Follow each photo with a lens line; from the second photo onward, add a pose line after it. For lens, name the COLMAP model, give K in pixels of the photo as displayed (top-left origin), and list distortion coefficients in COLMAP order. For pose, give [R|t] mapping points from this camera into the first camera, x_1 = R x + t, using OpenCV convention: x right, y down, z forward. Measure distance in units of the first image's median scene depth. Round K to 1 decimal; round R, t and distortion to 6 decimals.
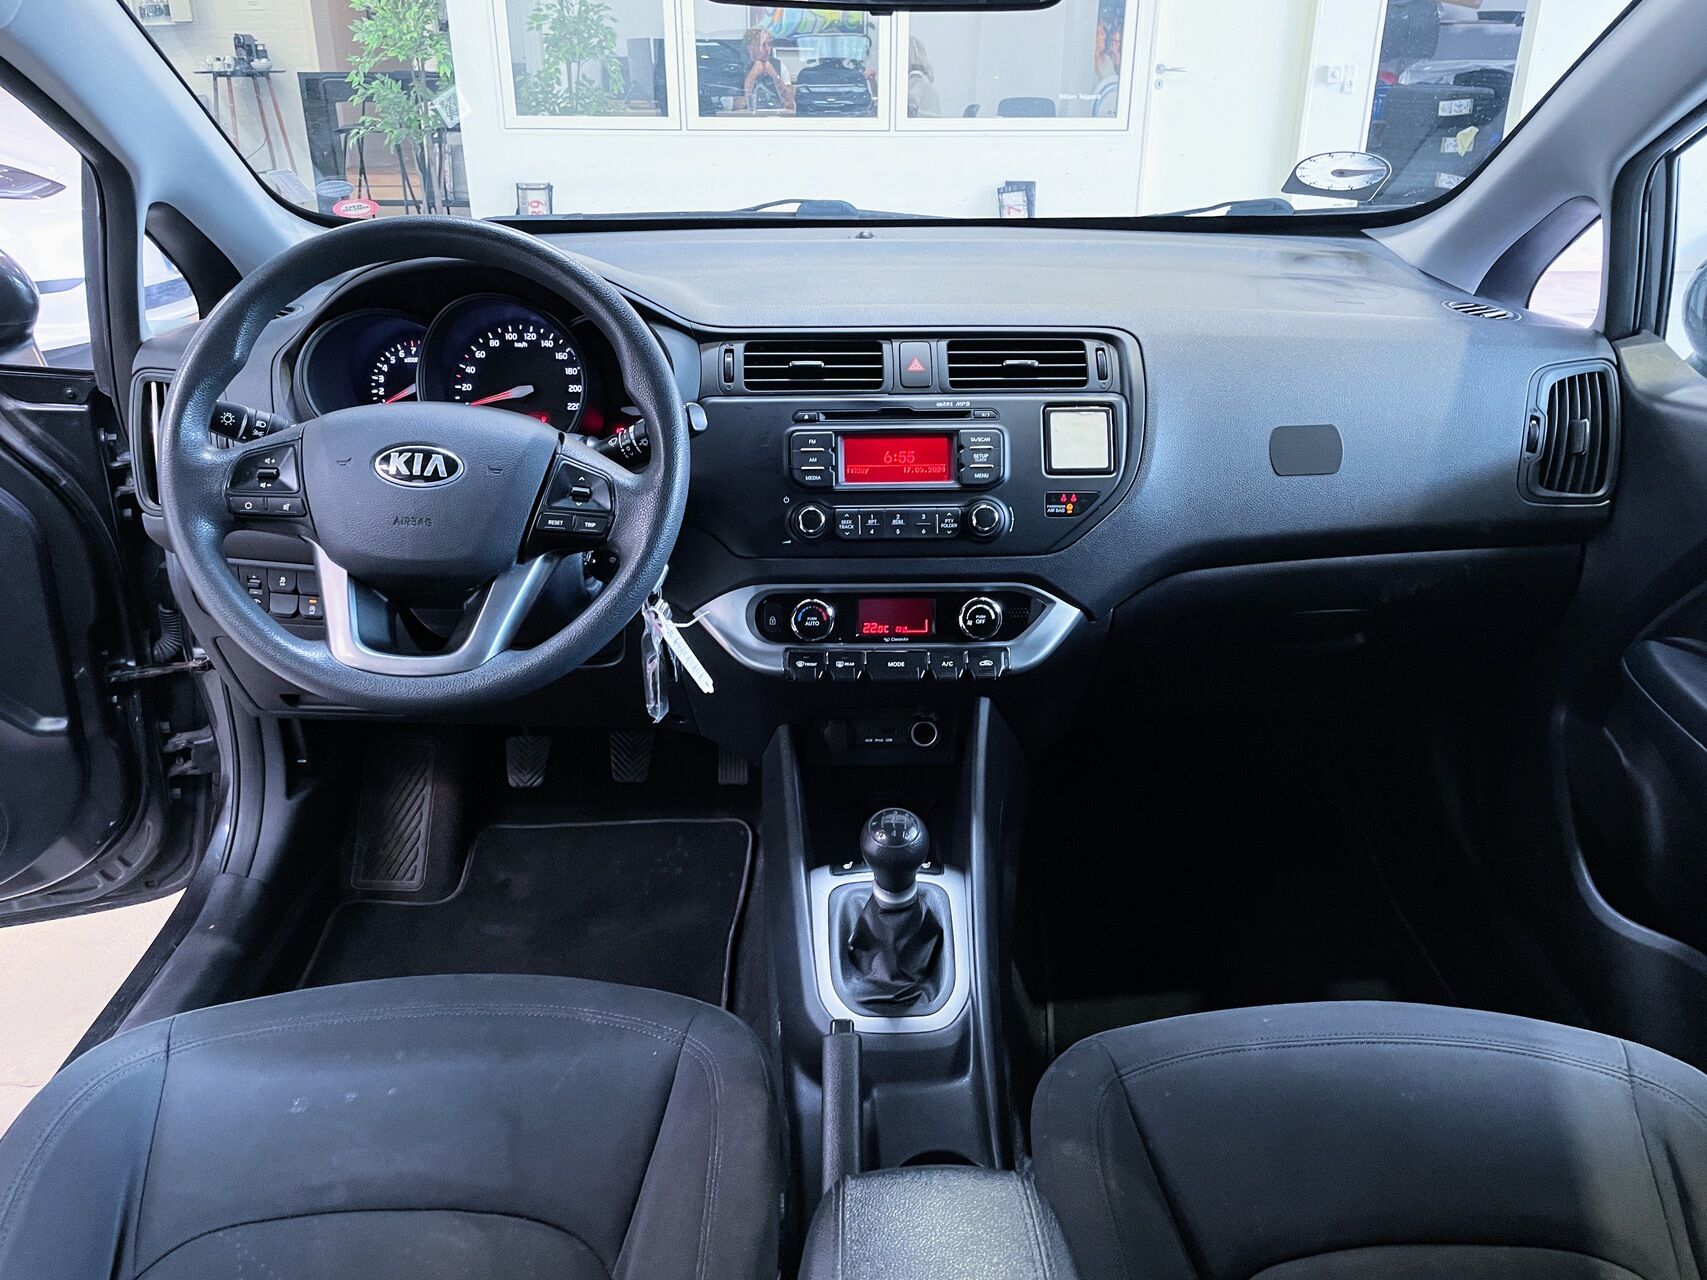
lens RADIAL K [[1294.0, 0, 851.6], [0, 1294.0, 625.8], [0, 0, 1]] dist [0.087616, -0.116716]
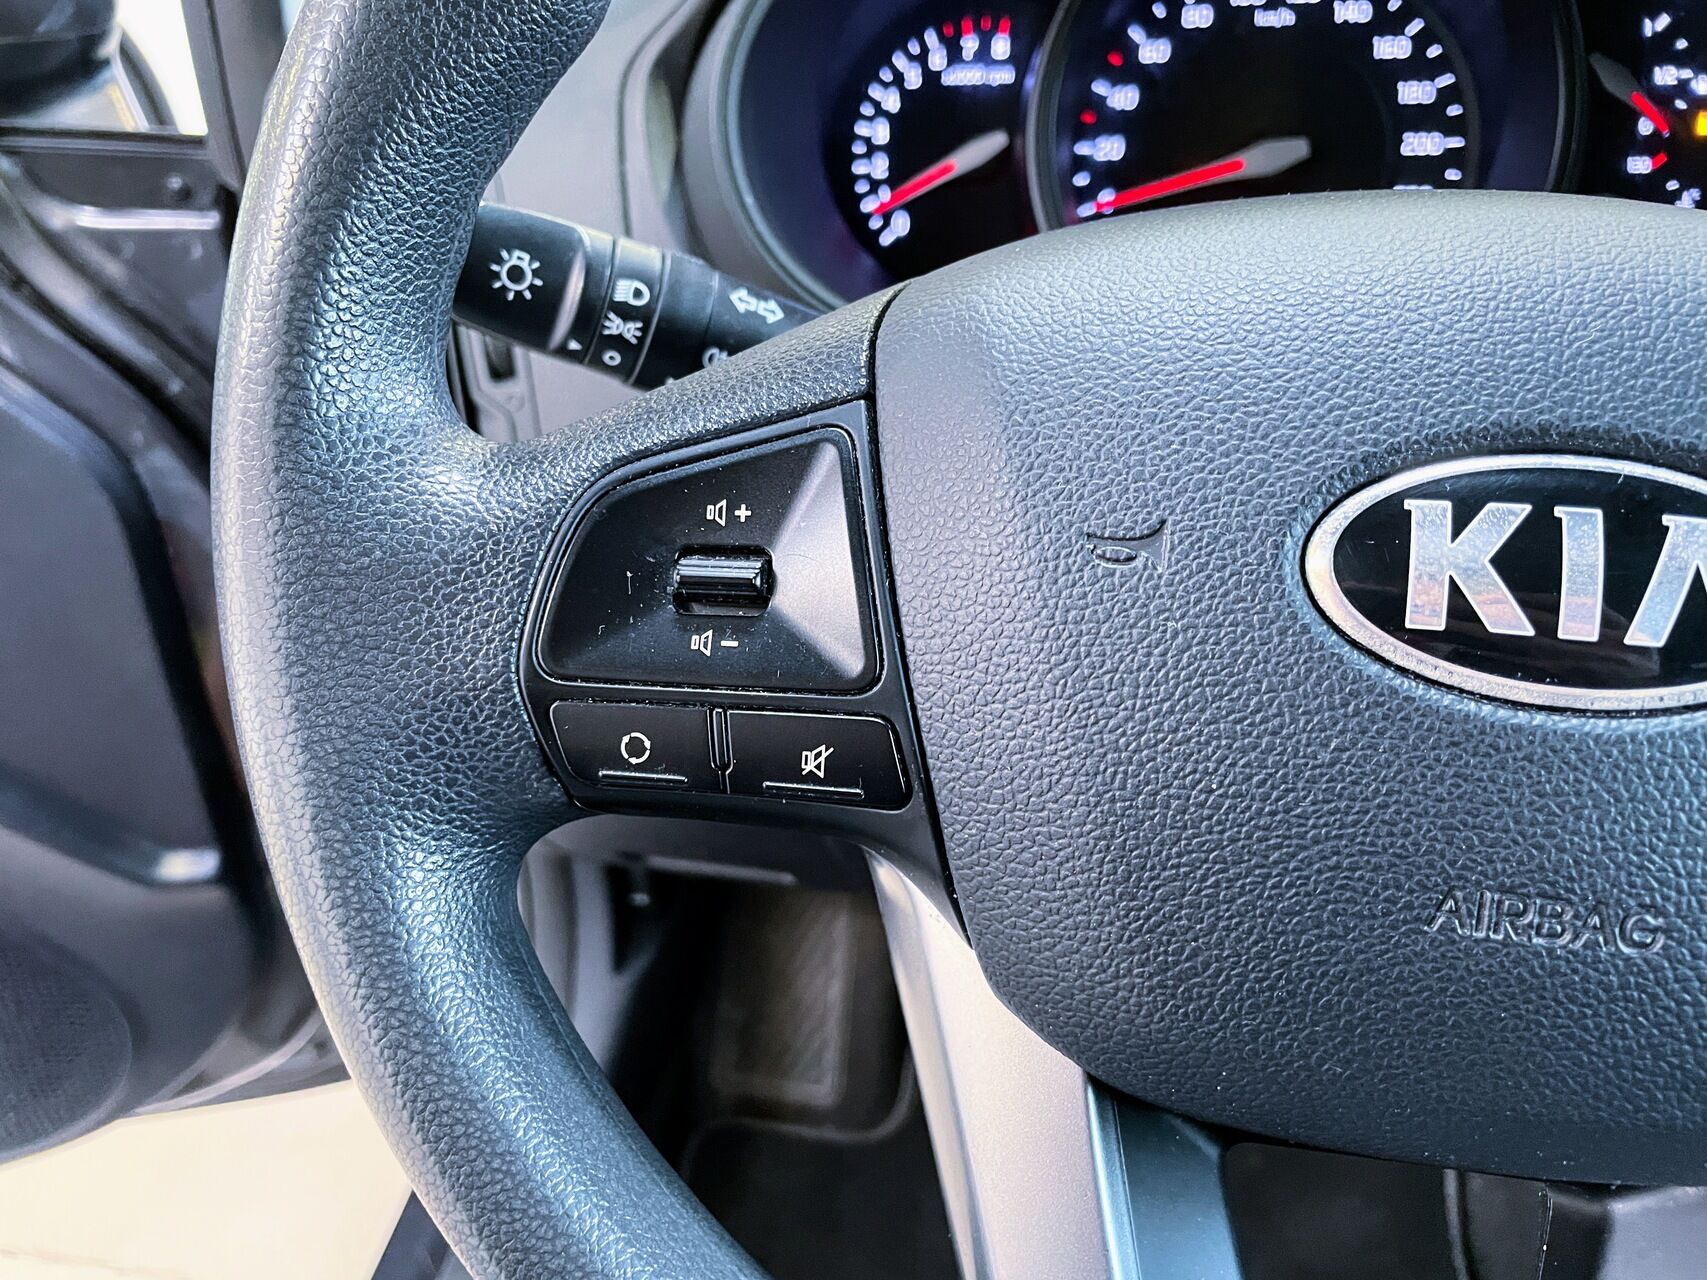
lens RADIAL K [[1326.1, 0, 843.6], [0, 1326.1, 618.3], [0, 0, 1]] dist [0.068914, -0.128007]
pose [[0.982152, 0.043517, -0.182987, -0.319298], [-0.017397, 0.989714, 0.141995, -0.114406], [0.187284, -0.136278, 0.972807, 0.660522]]
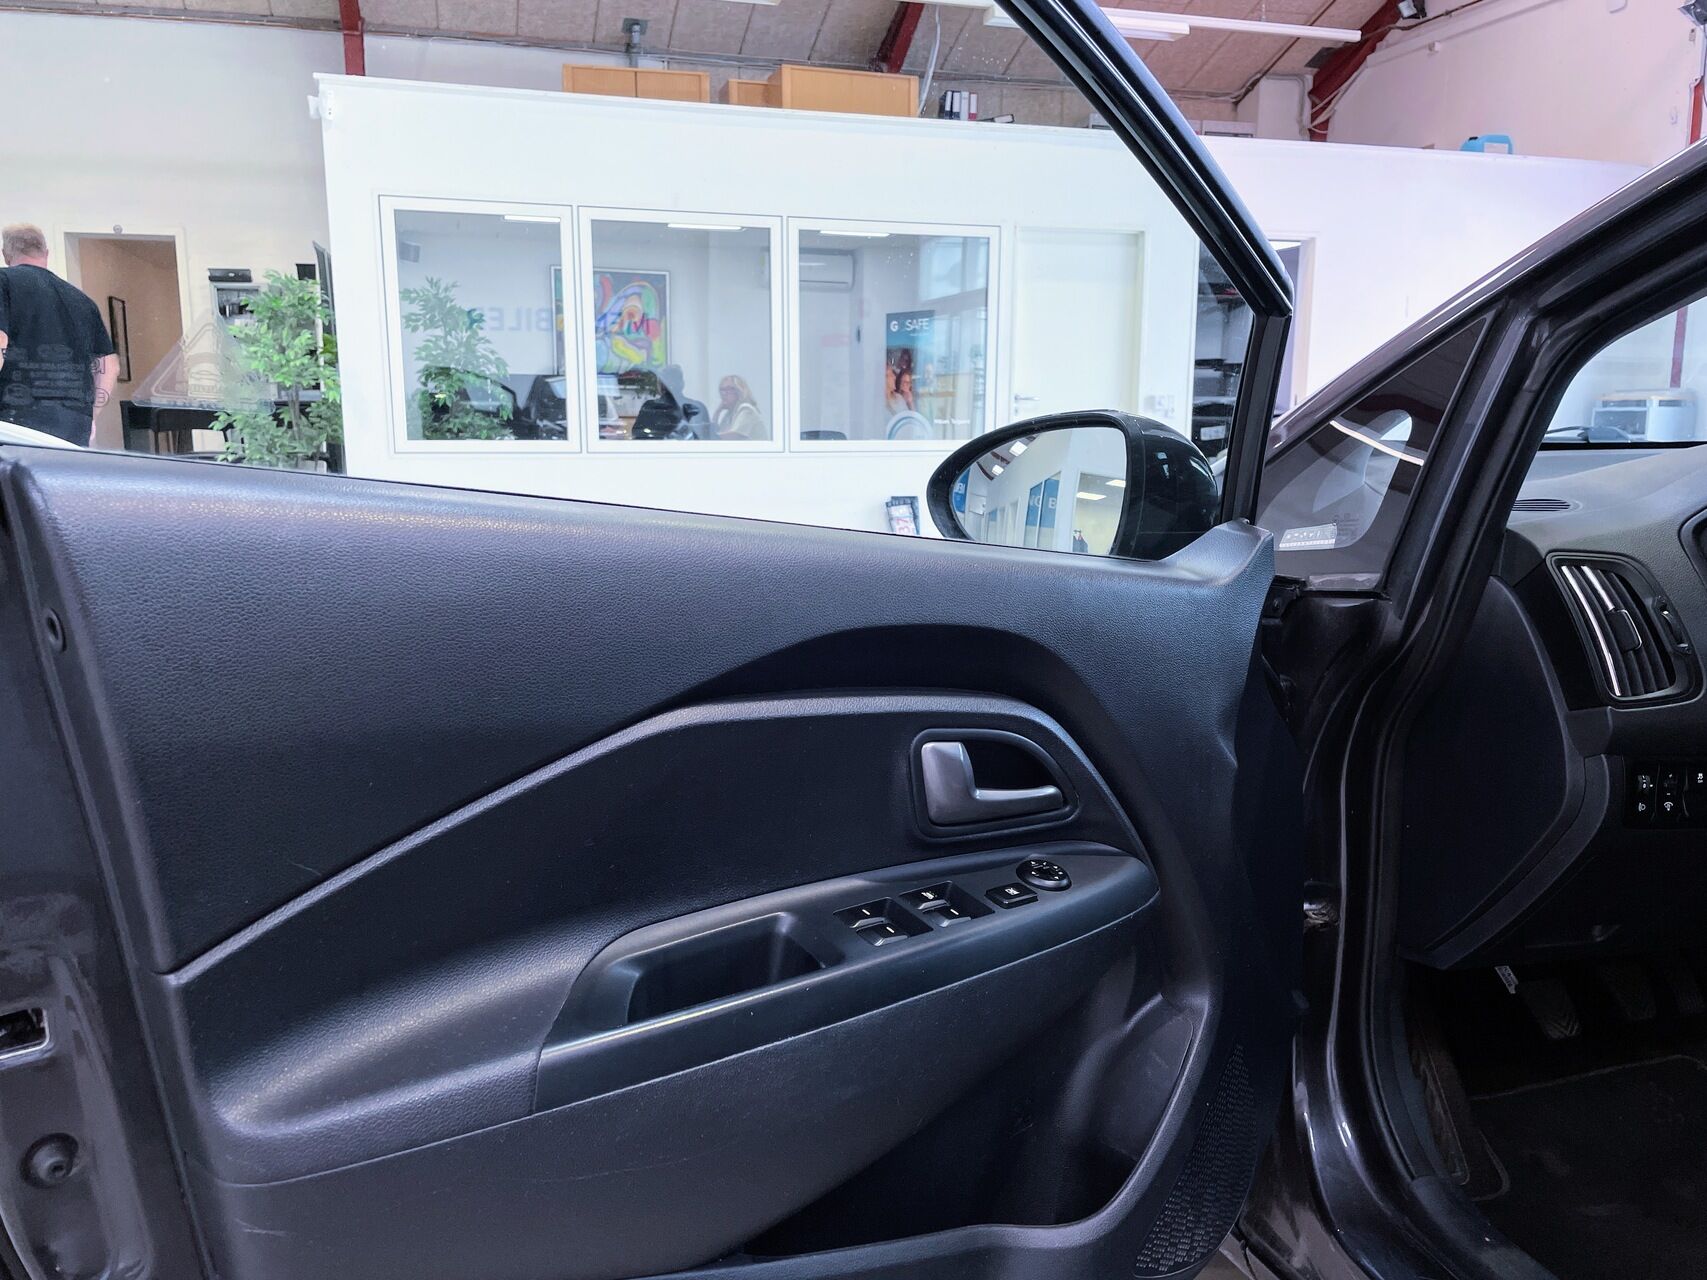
lens RADIAL K [[1302.8, 0, 837.7], [0, 1302.8, 621.3], [0, 0, 1]] dist [0.085438, -0.117265]
pose [[0.962523, -0.042525, 0.267845, -1.289388], [0.107951, 0.966092, -0.234547, 0.011294], [-0.248789, 0.254671, 0.934477, 0.292844]]
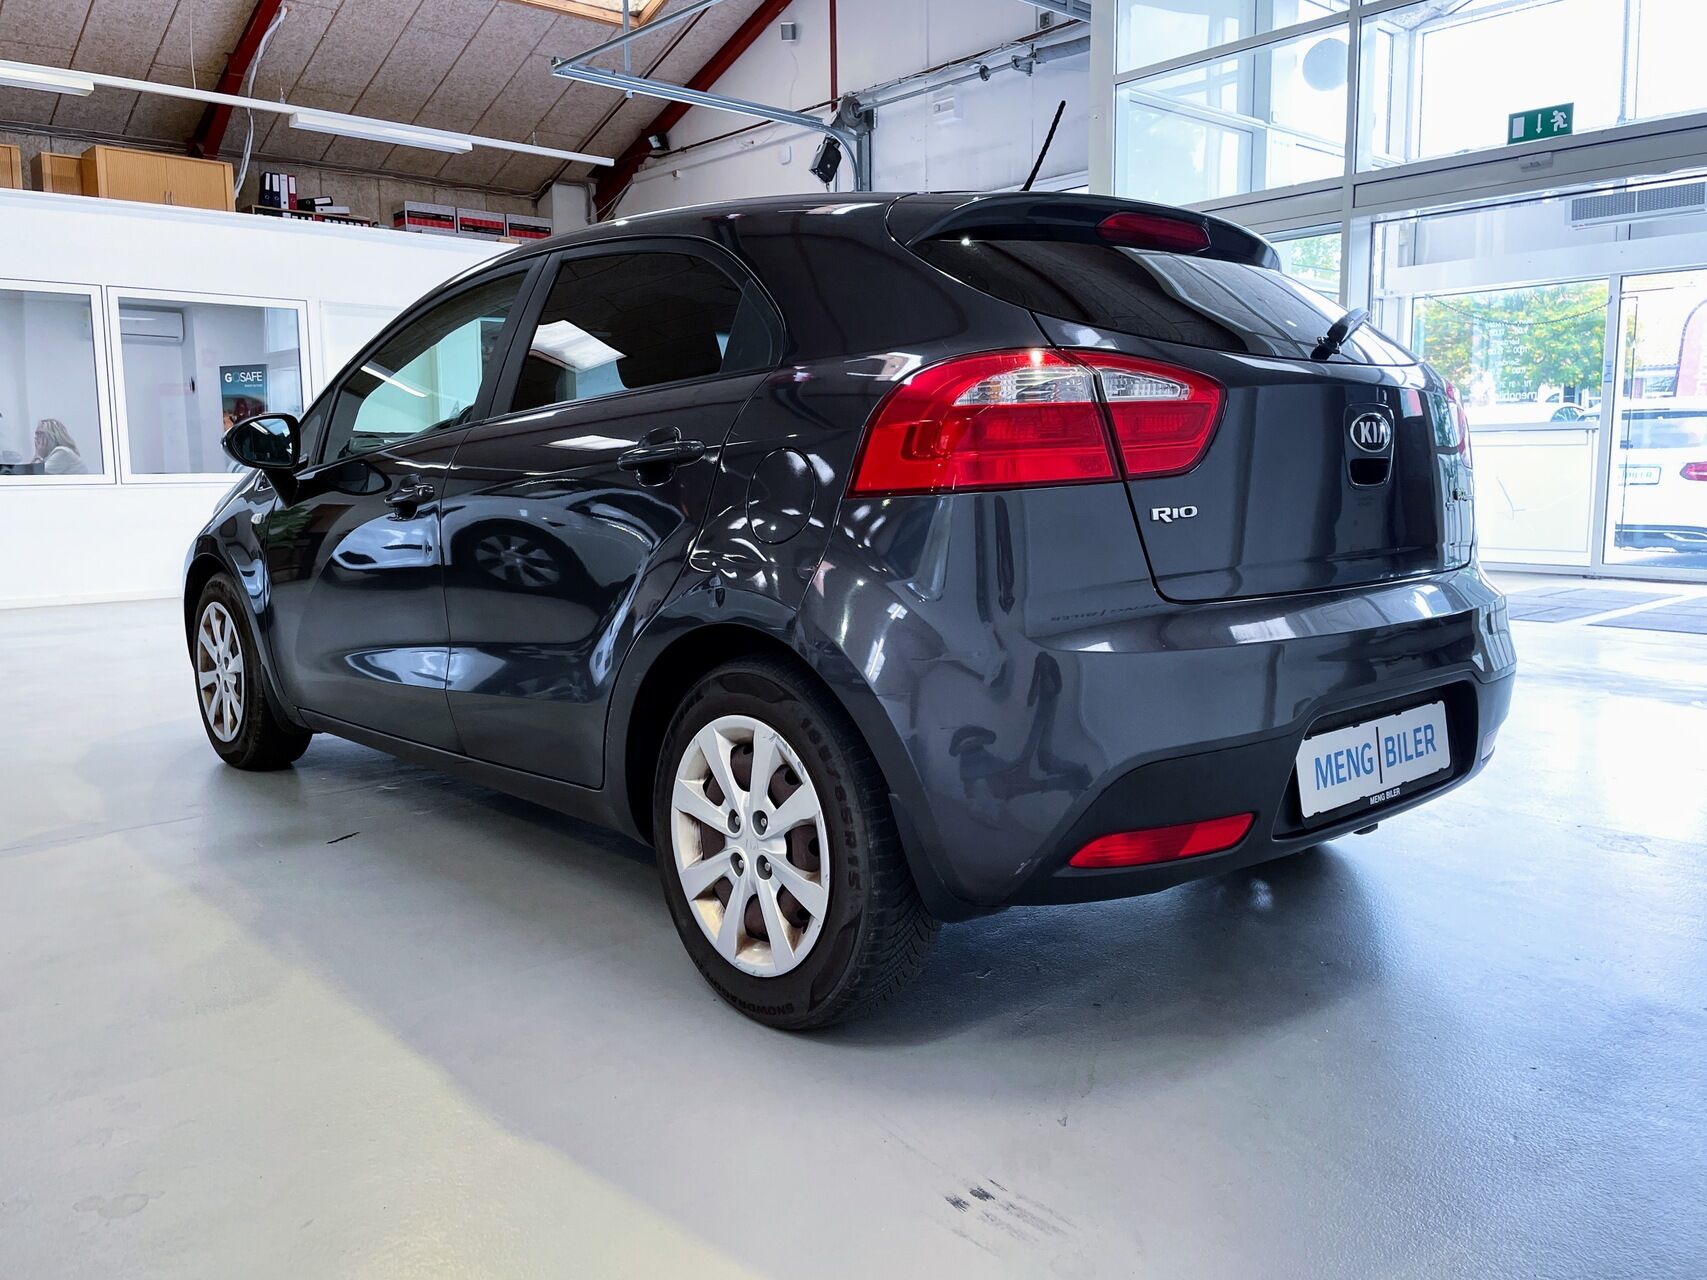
lens RADIAL K [[1371.4, 0, 869.6], [0, 1371.4, 601.8], [0, 0, 1]] dist [0.101206, -0.136092]
pose [[0.749210, -0.074873, 0.658087, -1.810416], [0.278259, 0.937233, -0.210156, 1.080764], [-0.601046, 0.340570, 0.723018, -1.769244]]
